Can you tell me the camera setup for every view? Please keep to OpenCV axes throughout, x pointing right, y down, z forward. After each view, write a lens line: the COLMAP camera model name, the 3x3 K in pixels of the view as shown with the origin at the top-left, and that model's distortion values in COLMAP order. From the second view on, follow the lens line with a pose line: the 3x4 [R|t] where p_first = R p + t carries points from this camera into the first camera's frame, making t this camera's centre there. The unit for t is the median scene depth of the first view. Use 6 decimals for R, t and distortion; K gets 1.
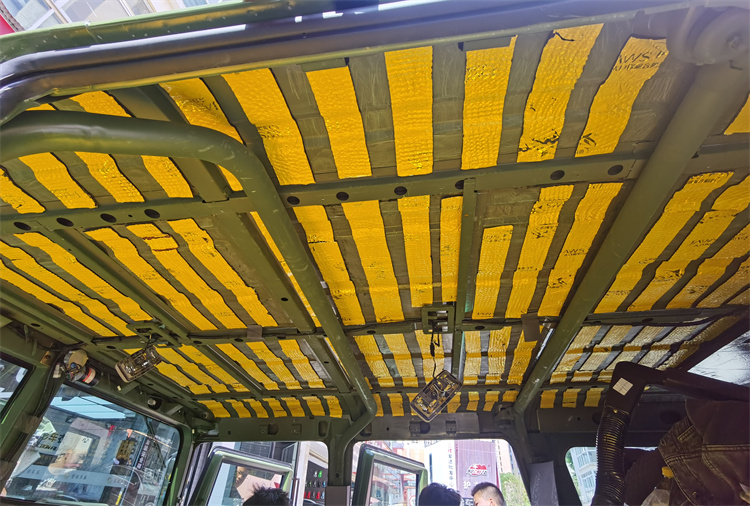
lens RADIAL K [[389.4, 0, 375.0], [0, 389.4, 253.0], [0, 0, 1]] dist [-0.002272, 0.000101]
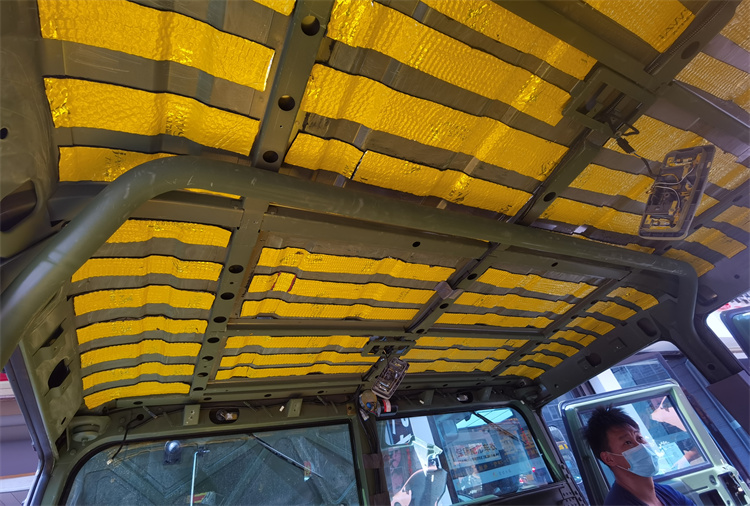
lens RADIAL K [[389.4, 0, 375.0], [0, 389.4, 253.0], [0, 0, 1]] dist [-0.002272, 0.000101]
pose [[0.534311, -0.632745, -0.560487, 0.149763], [0.667224, 0.722800, -0.179921, 0.188171], [0.518964, -0.277837, 0.808383, 0.218466]]
